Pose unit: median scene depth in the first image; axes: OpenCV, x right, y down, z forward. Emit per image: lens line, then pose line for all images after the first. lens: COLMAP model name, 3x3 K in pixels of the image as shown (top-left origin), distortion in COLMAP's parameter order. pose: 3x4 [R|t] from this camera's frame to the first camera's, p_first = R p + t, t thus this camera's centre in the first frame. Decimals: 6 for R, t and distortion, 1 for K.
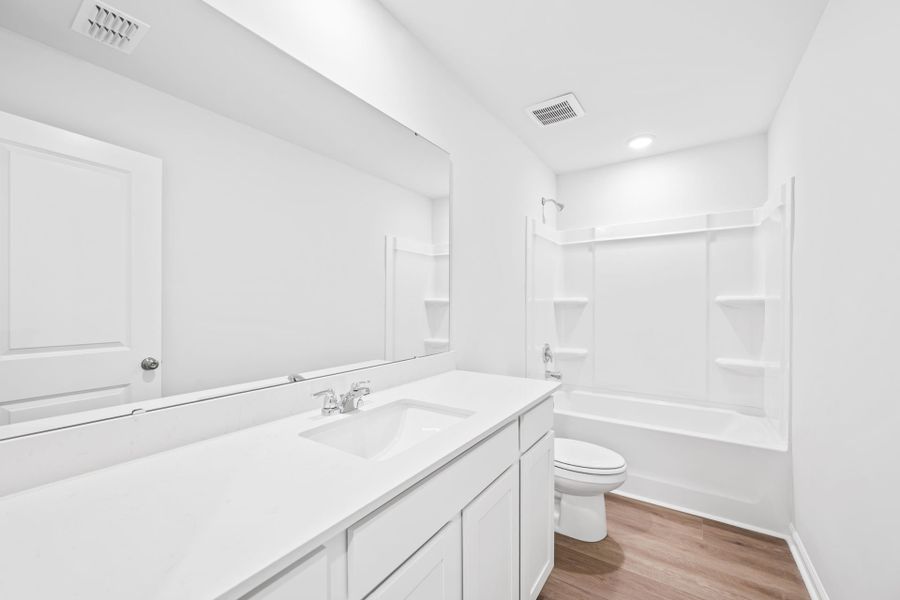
lens RADIAL K [[356.7, 0, 453.0], [0, 356.7, 319.1], [0, 0, 1]] dist [-0.000787, -0.000144]
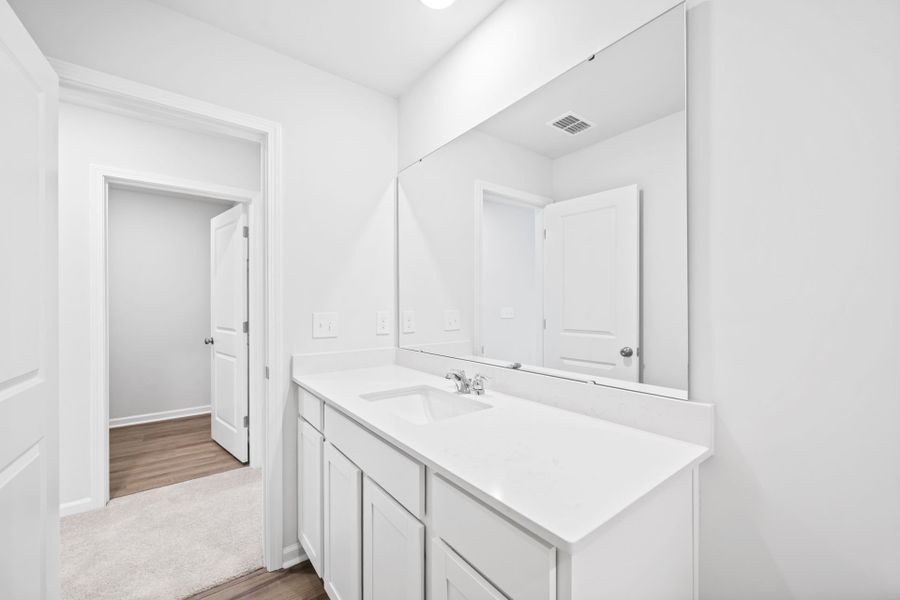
lens RADIAL K [[346.9, 0, 450.0], [0, 346.9, 300.0], [0, 0, 1]] dist [0.029144, 0.000028]
pose [[-0.299542, -0.010261, -0.954028, 0.753668], [-0.037702, 0.999288, 0.001090, -0.051757], [0.953338, 0.036295, -0.299715, 1.123306]]
